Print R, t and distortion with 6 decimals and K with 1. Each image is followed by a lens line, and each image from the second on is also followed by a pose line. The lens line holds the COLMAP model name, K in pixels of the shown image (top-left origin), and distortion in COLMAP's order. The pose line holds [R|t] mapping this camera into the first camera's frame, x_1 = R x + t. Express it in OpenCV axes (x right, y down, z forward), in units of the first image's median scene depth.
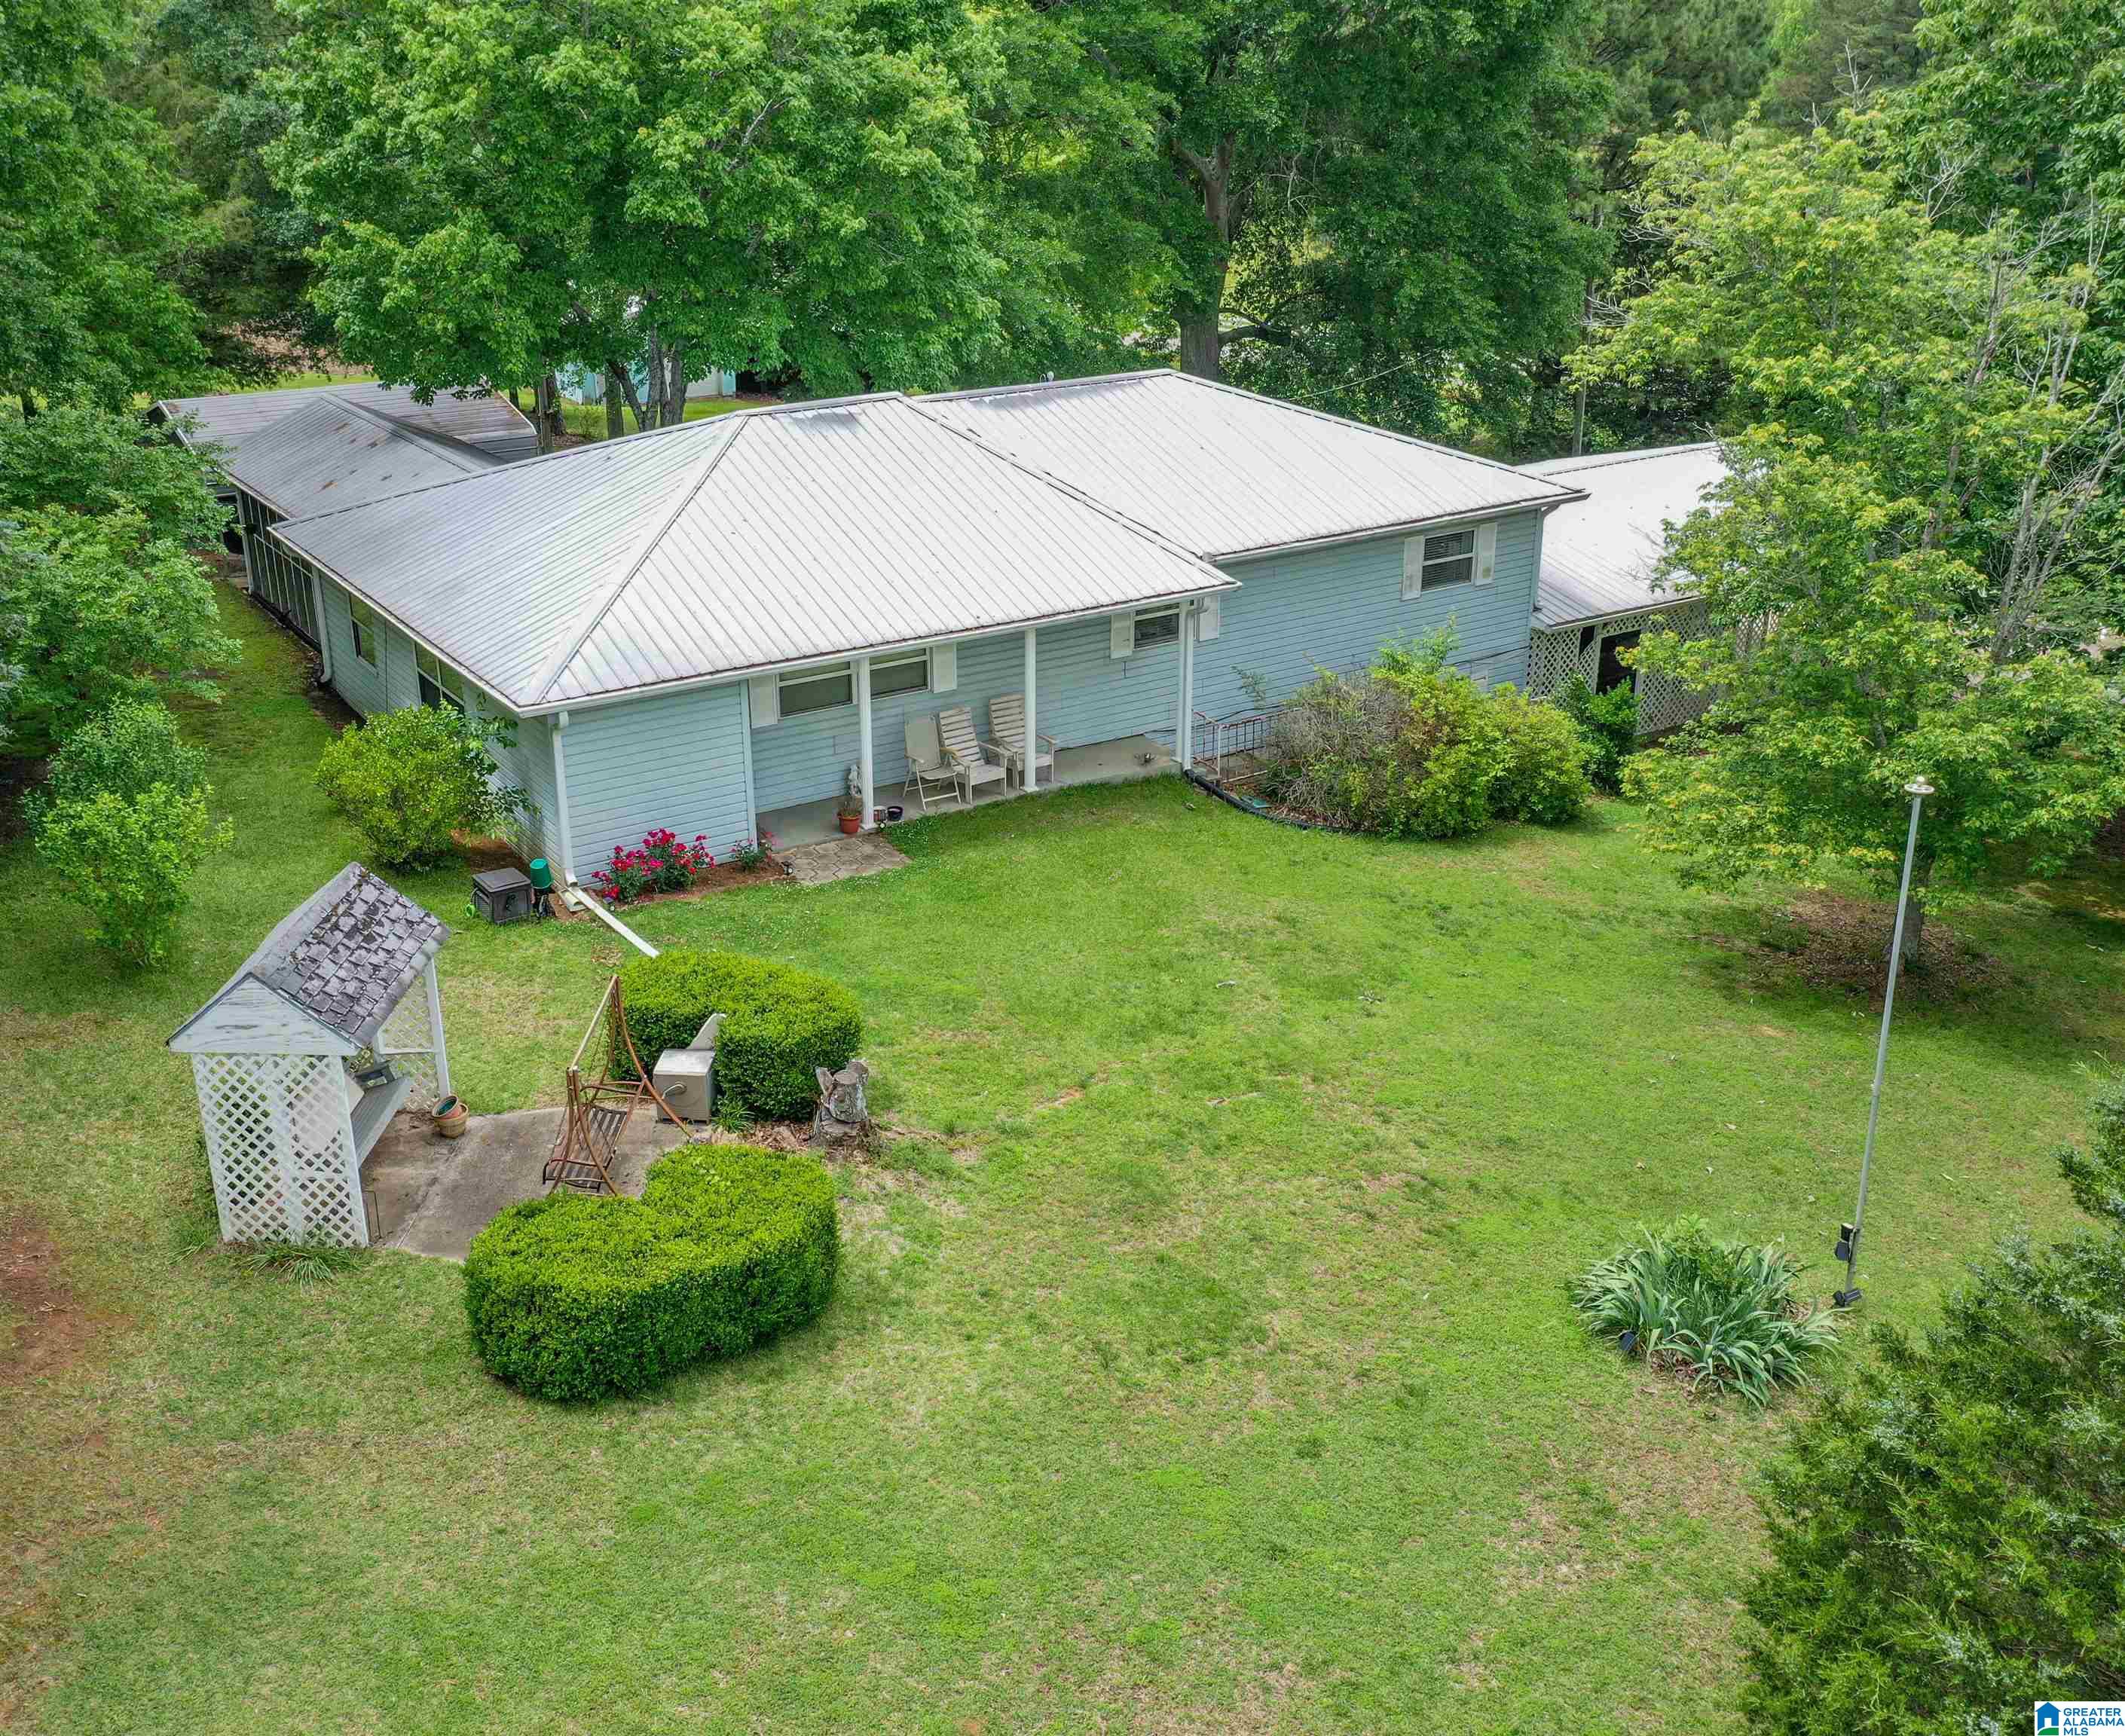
lens RADIAL K [[1980.3, 0, 1054.7], [0, 1980.3, 861.0], [0, 0, 1]] dist [-0.011186, 0.000000]
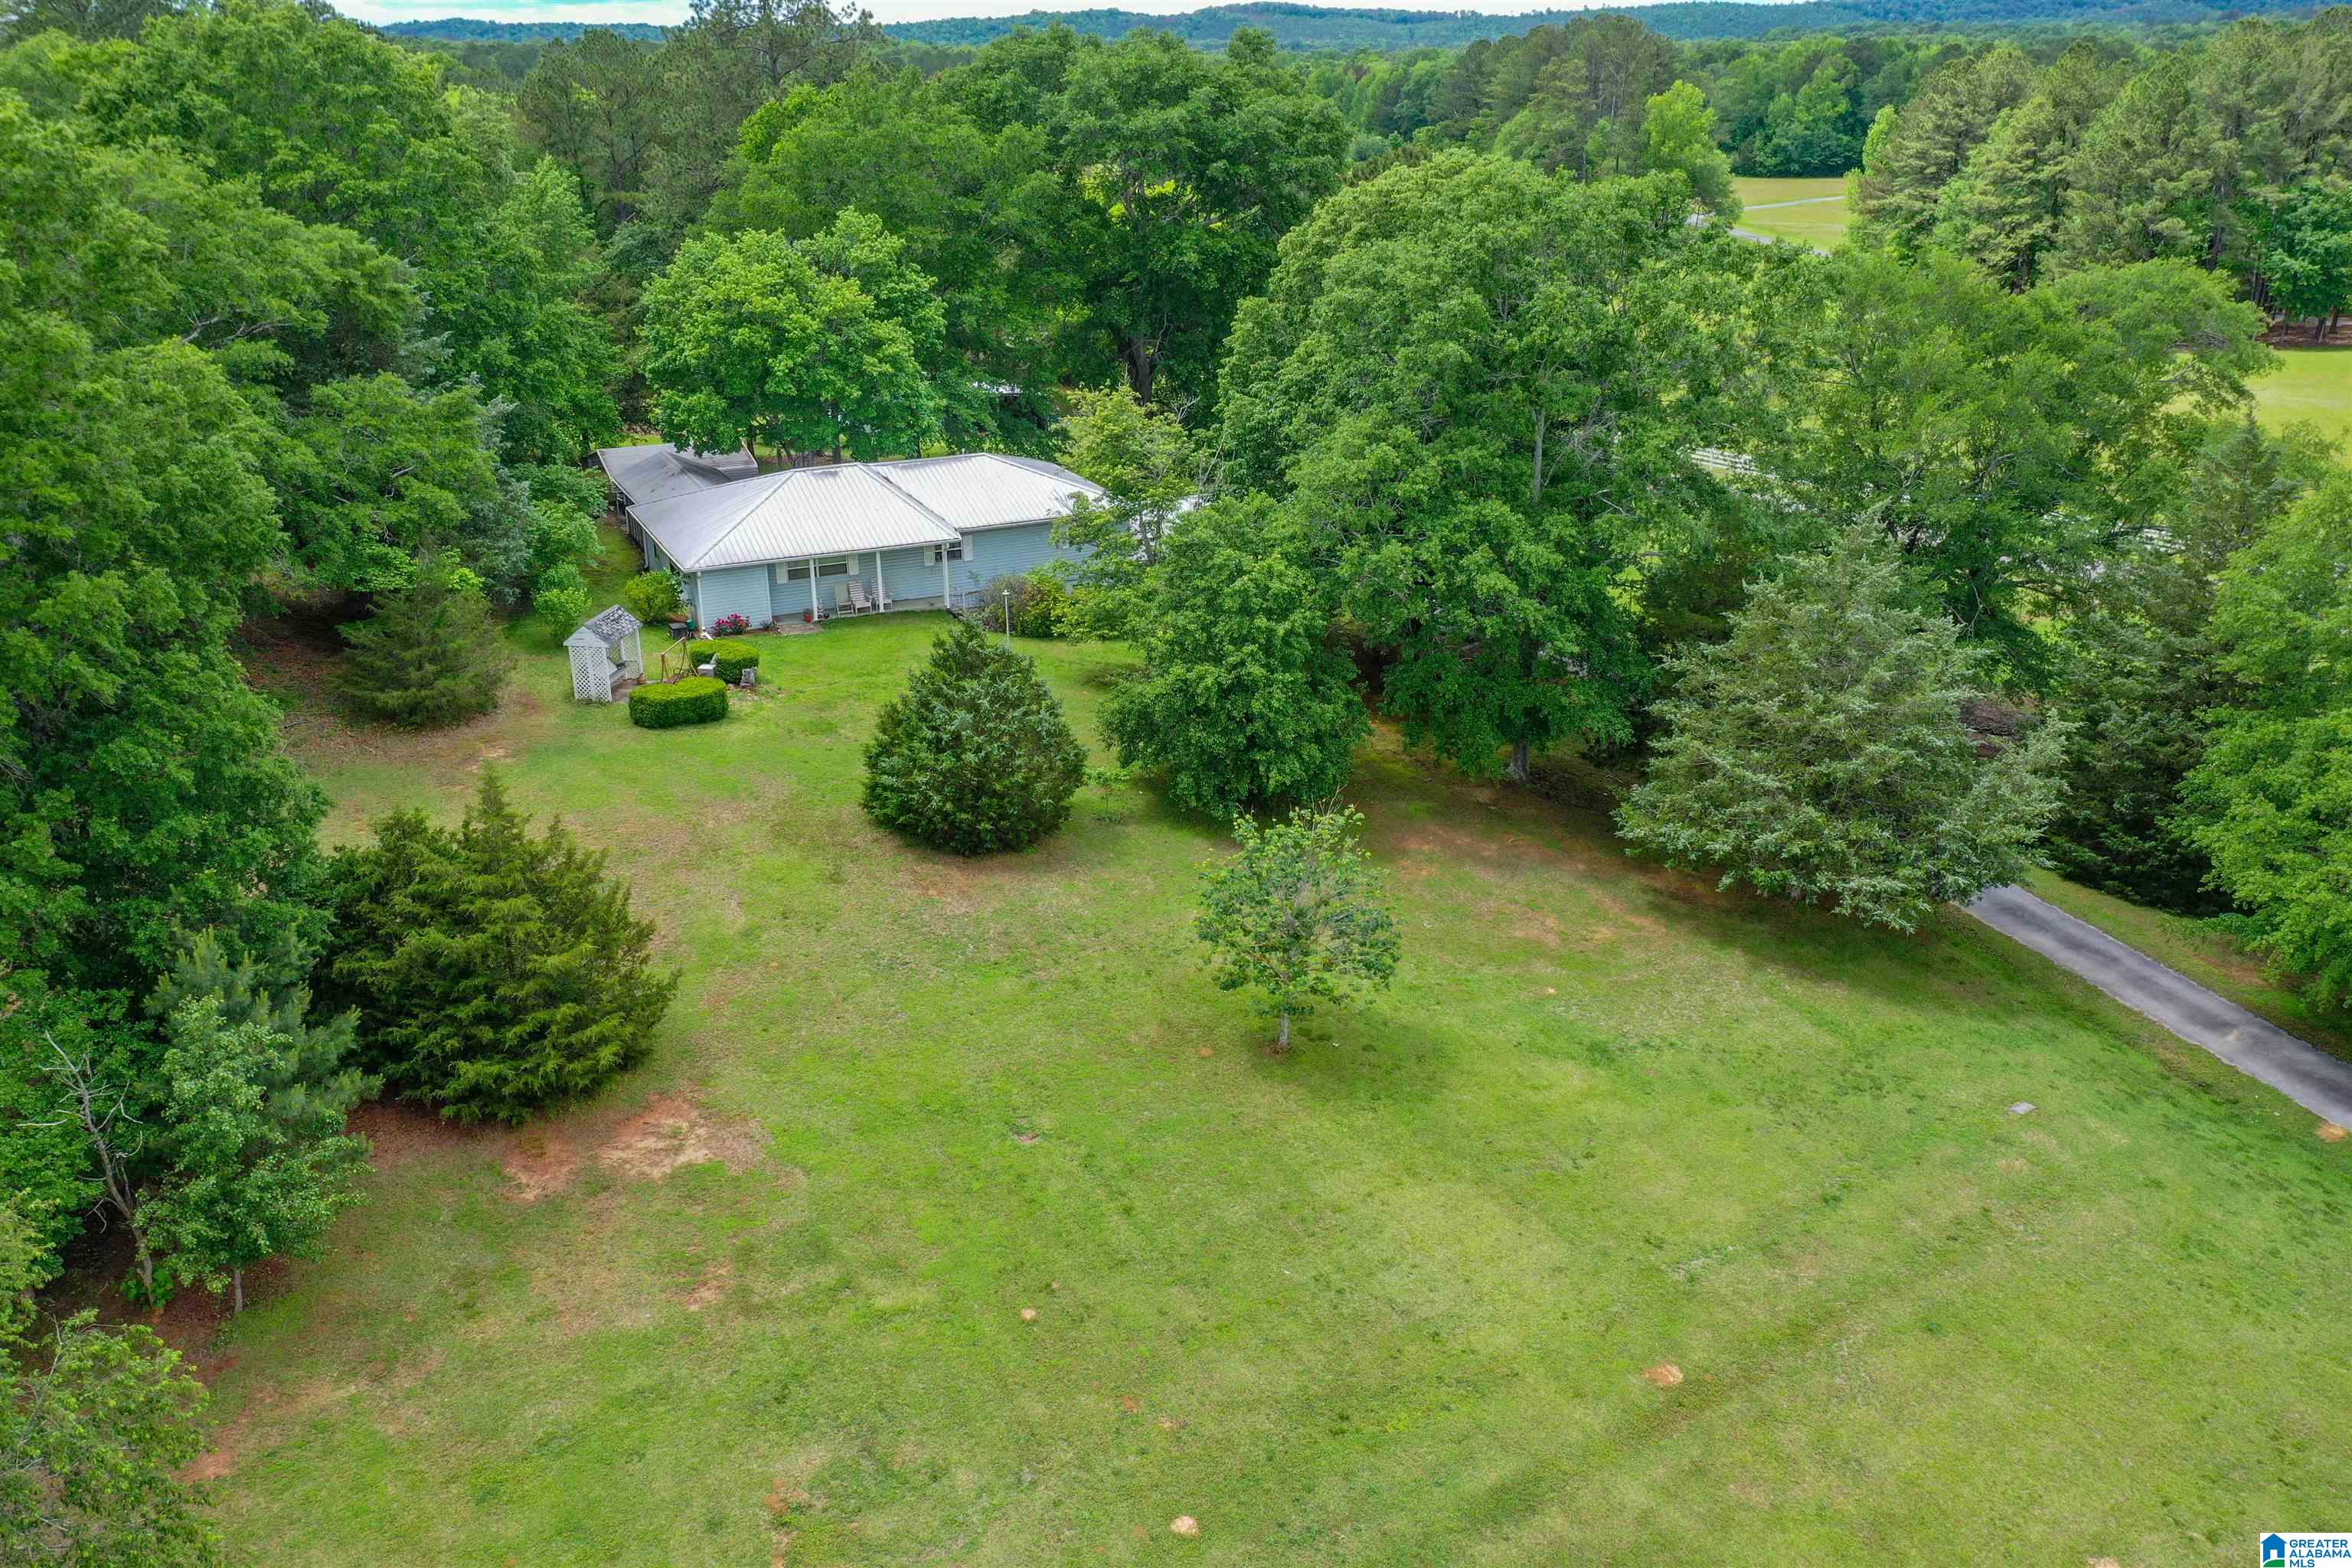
lens RADIAL K [[1965.3, 0, 1283.4], [0, 1965.3, 777.3], [0, 0, 1]] dist [0.019612, 0.008145]
pose [[0.992238, 0.042784, -0.116763, 0.871115], [-0.045853, 0.998666, -0.023725, 0.233605], [0.115592, 0.028895, 0.992876, -1.641364]]
